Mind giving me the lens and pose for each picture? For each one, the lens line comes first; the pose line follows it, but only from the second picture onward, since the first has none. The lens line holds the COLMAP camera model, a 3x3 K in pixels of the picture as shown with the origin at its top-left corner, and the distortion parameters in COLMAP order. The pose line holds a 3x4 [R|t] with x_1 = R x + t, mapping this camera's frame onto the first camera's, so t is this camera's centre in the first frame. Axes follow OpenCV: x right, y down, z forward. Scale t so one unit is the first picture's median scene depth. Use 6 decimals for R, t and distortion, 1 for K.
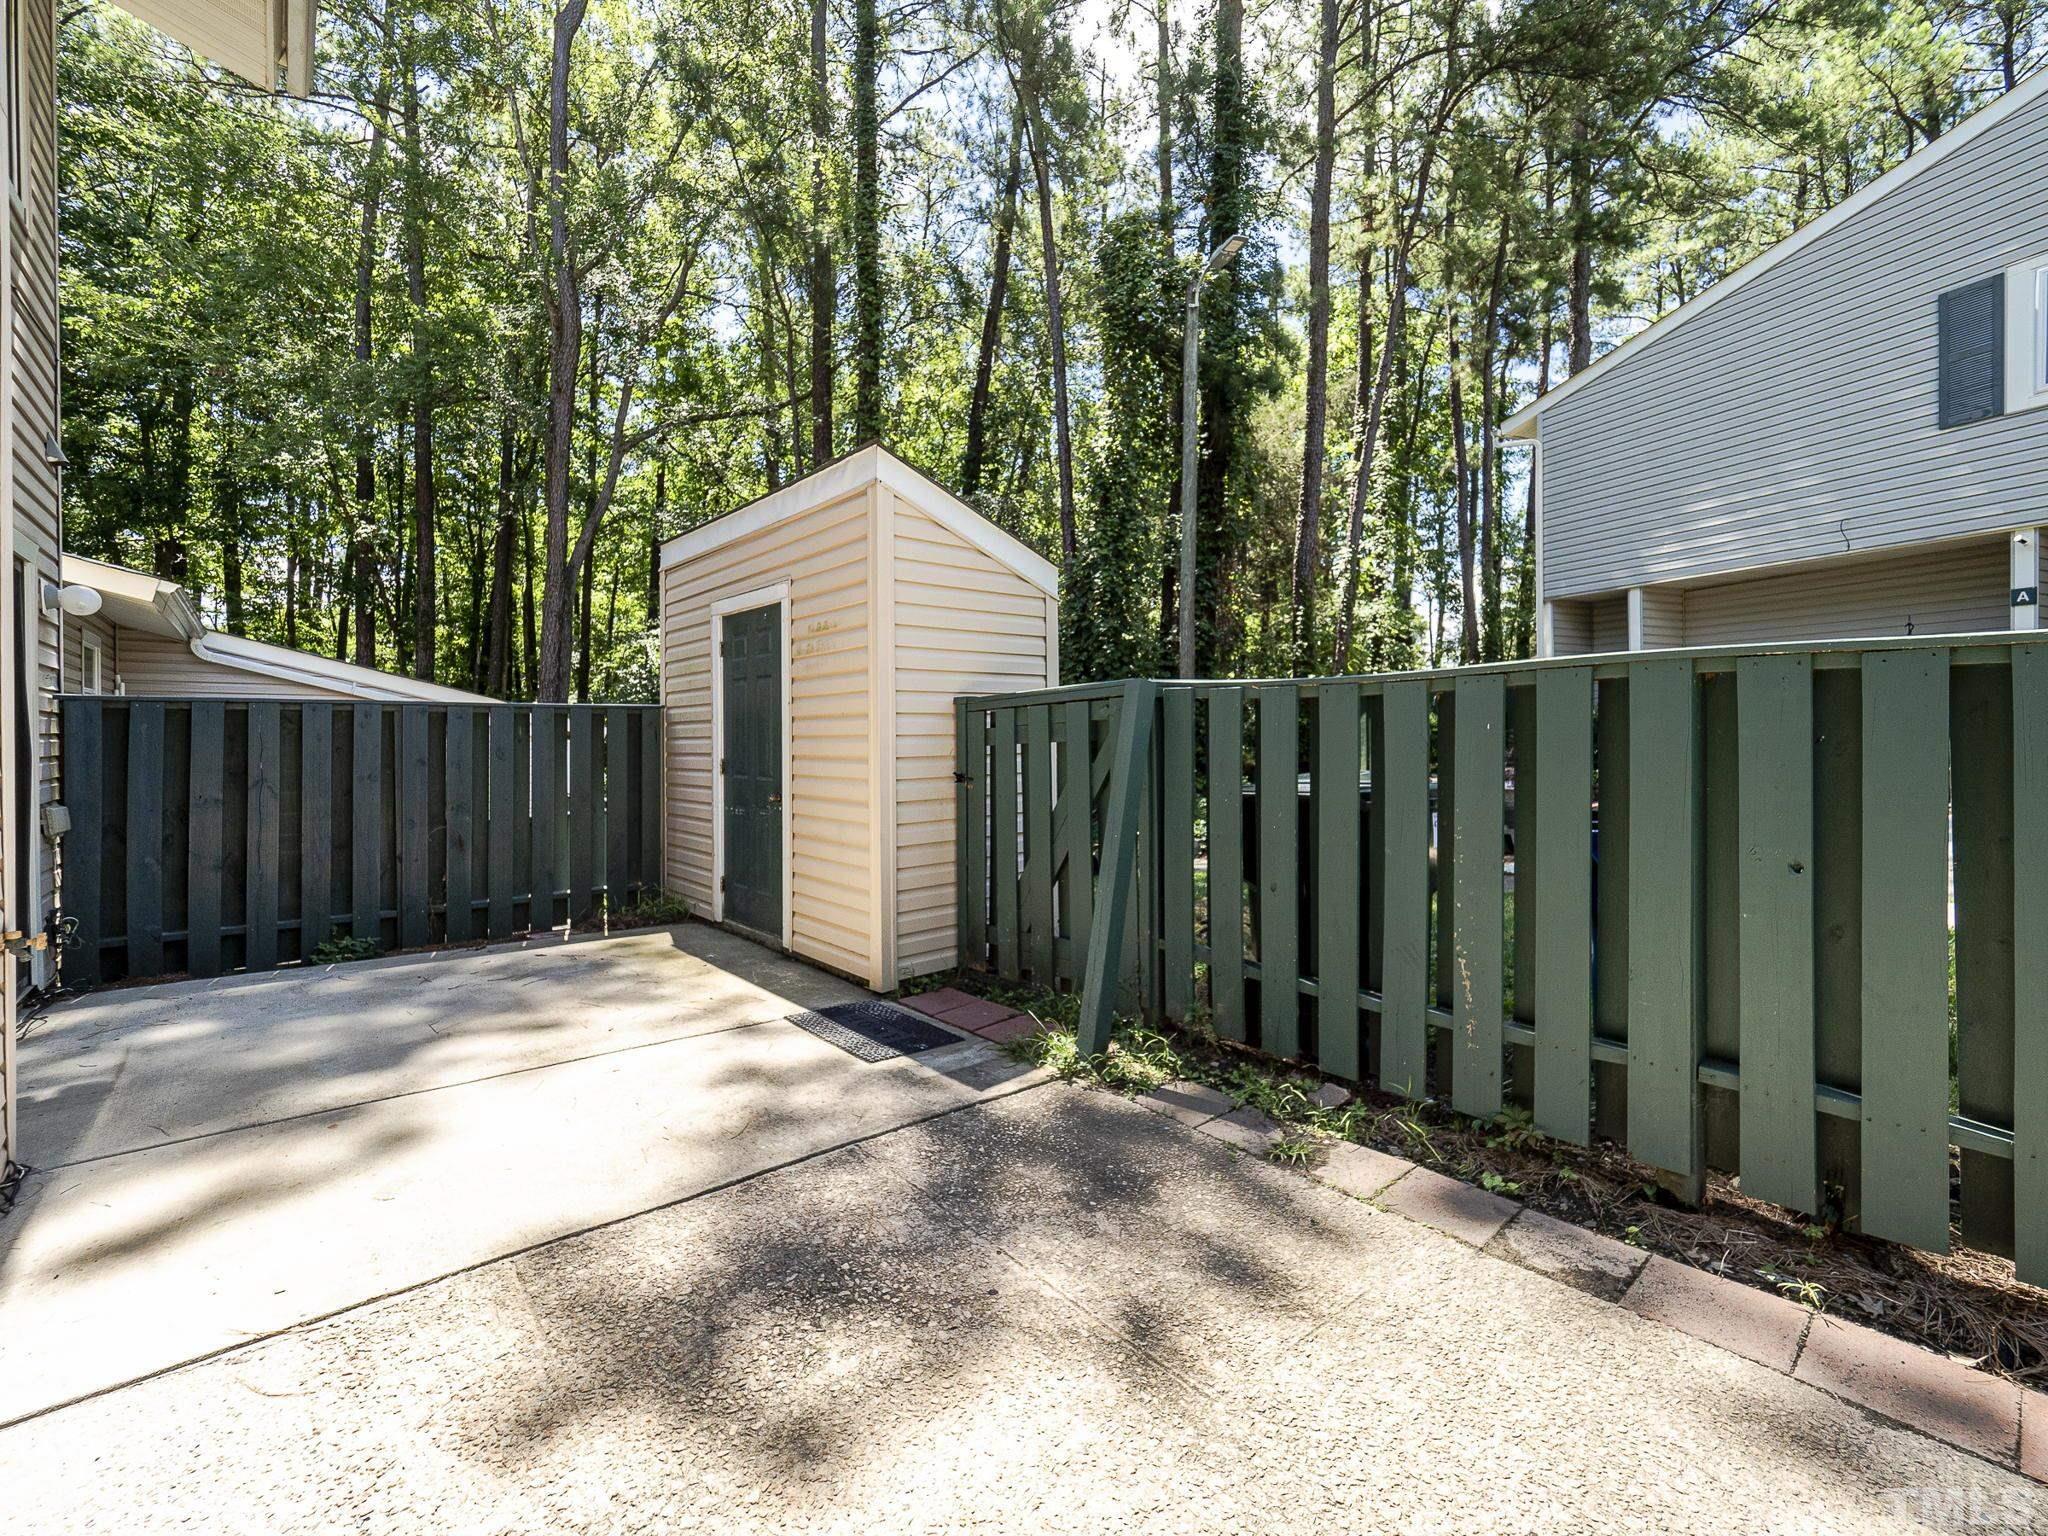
lens RADIAL K [[870.6, 0, 1079.2], [0, 870.6, 726.8], [0, 0, 1]] dist [-0.002318, -0.000143]
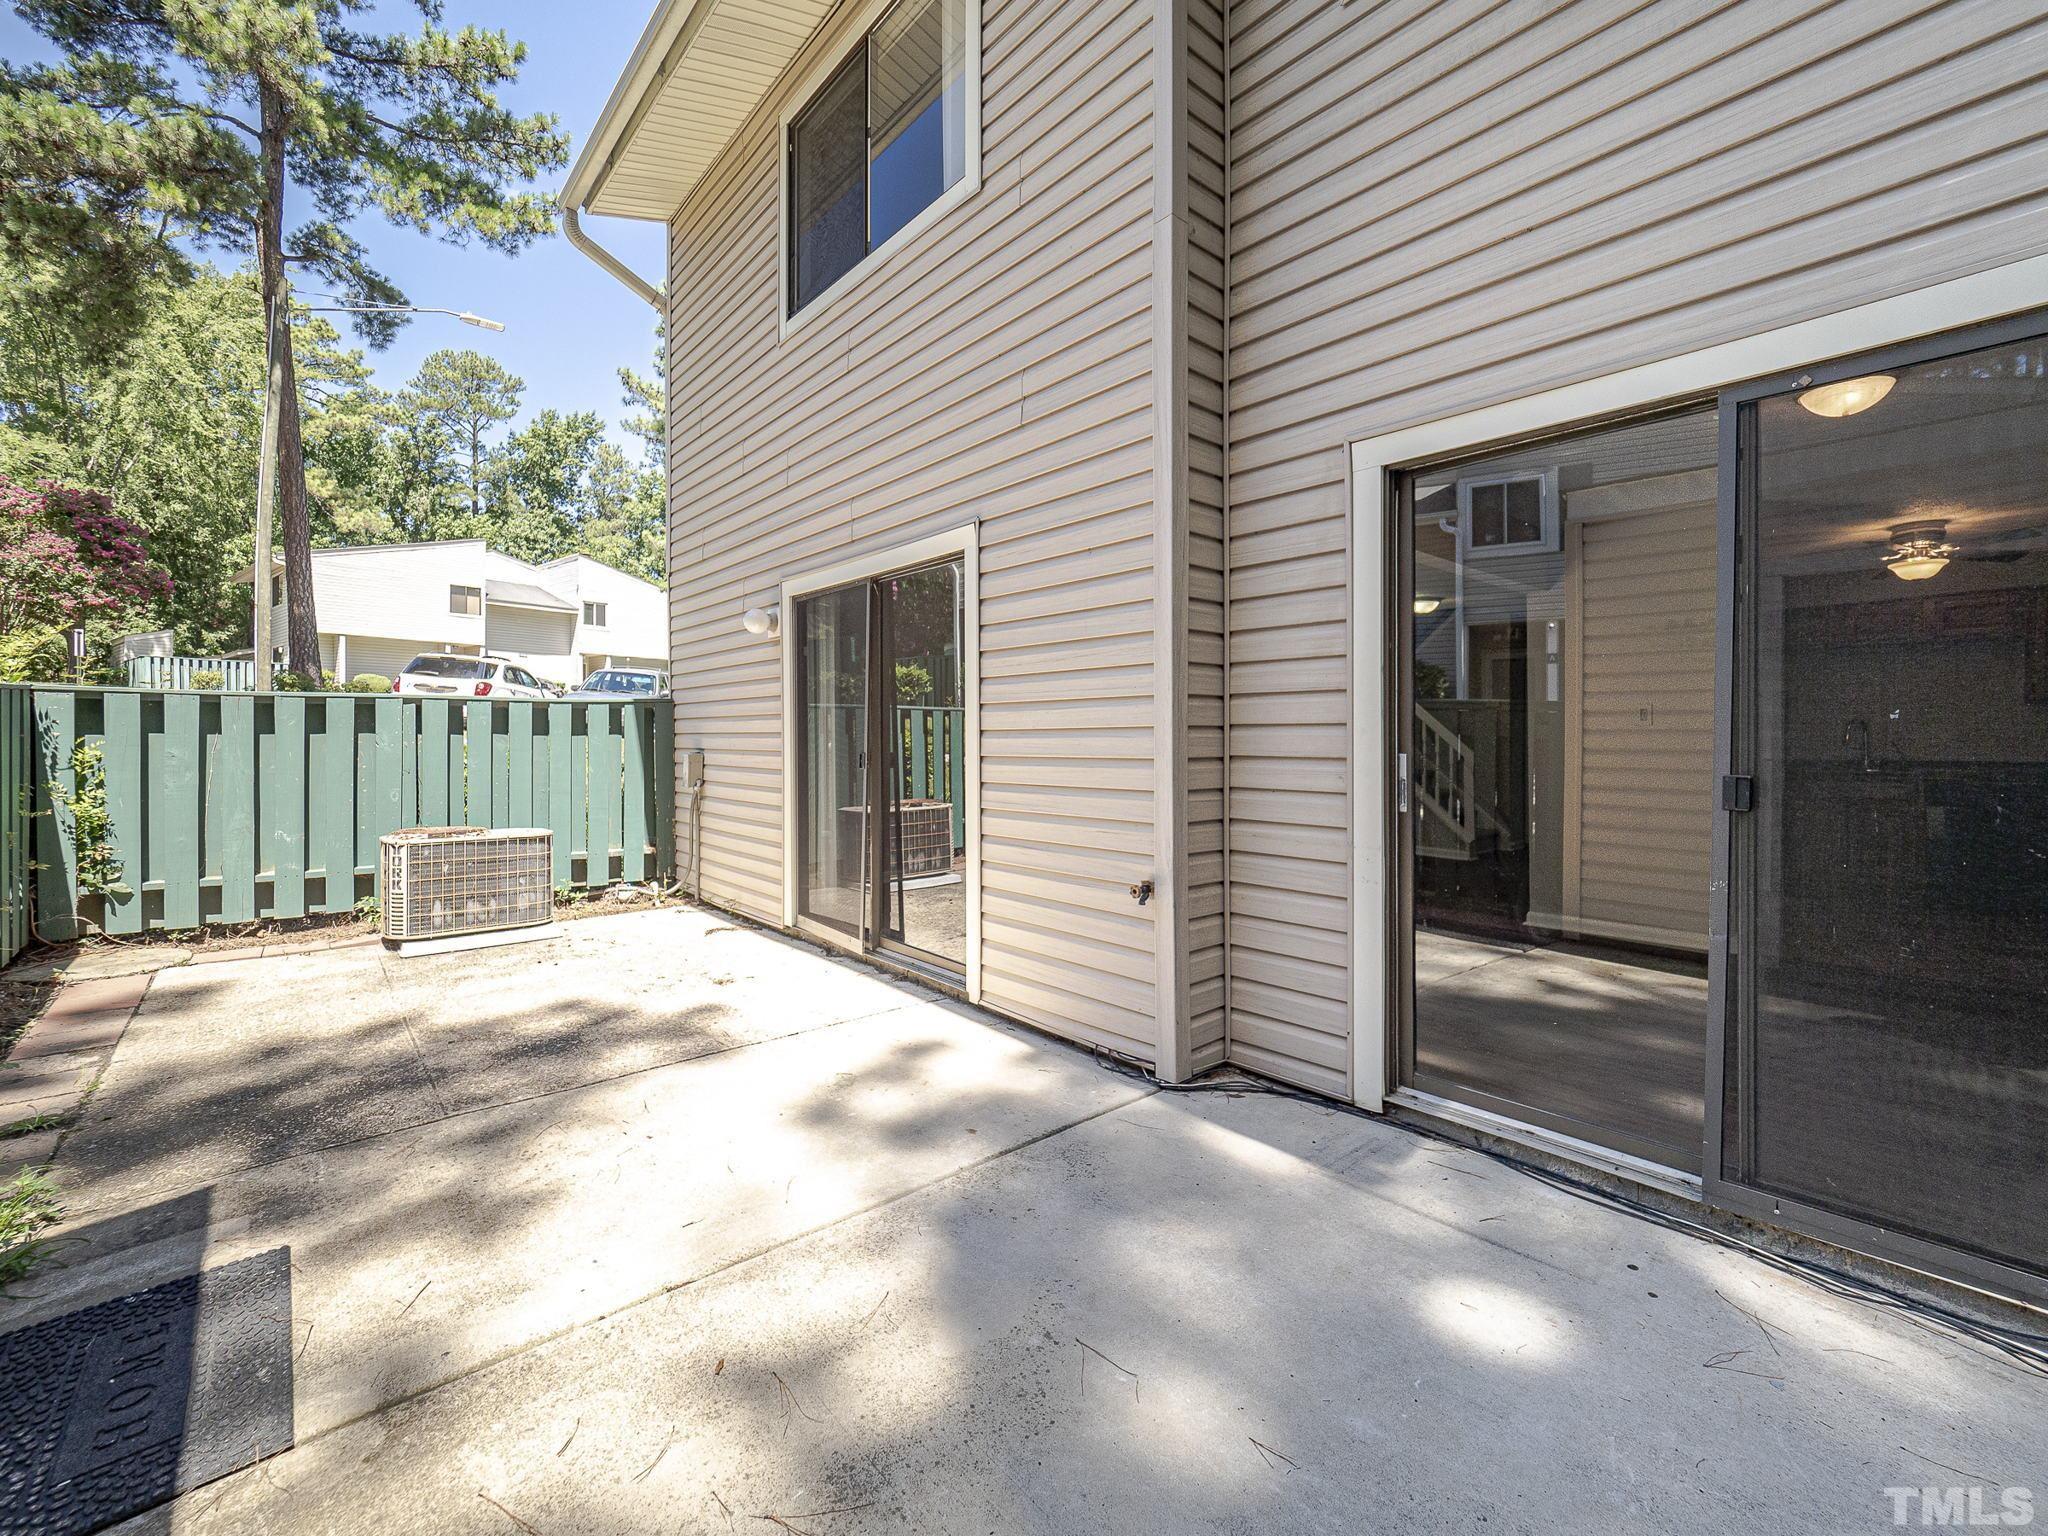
lens RADIAL K [[891.4, 0, 1025.0], [0, 891.4, 740.5], [0, 0, 1]] dist [0.000356, 0.000433]
pose [[-0.999039, 0.002556, 0.043761, -0.847822], [0.002360, 0.999987, -0.004526, 0.029710], [-0.043772, -0.004419, -0.999032, 1.711798]]
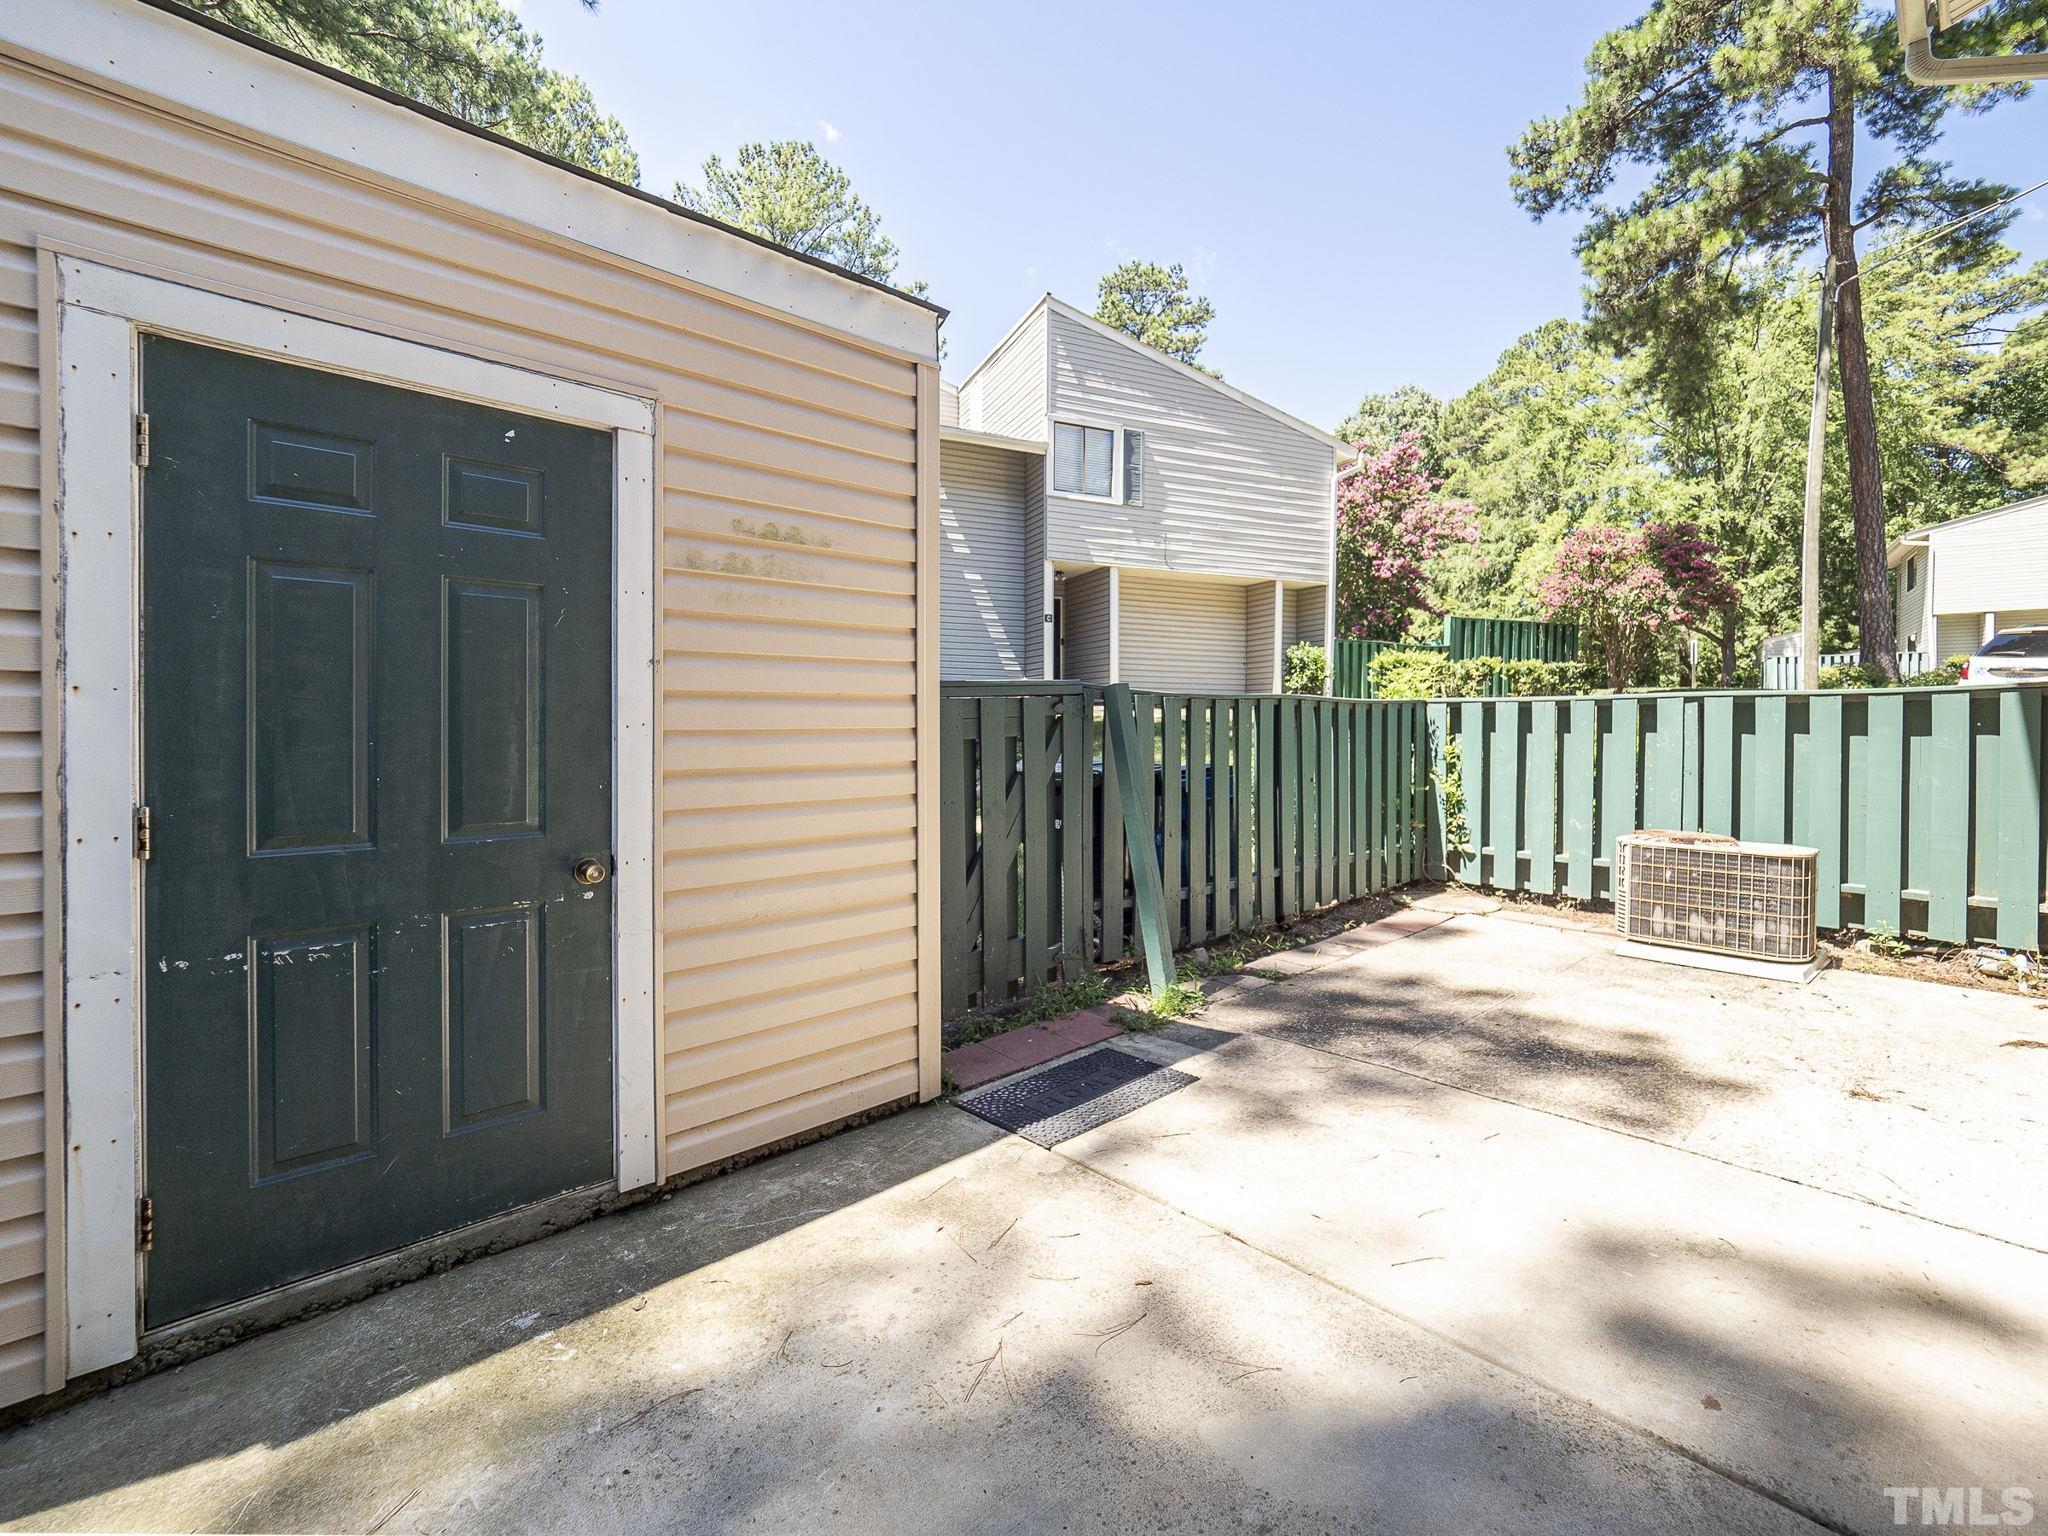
lens RADIAL K [[889.6, 0, 1023.5], [0, 889.6, 732.0], [0, 0, 1]] dist [0.000497, 0.000409]
pose [[0.006487, 0.000437, 0.999979, -1.289915], [-0.008529, 0.999964, -0.000382, 0.012198], [-0.999943, -0.008527, 0.006490, 1.256053]]
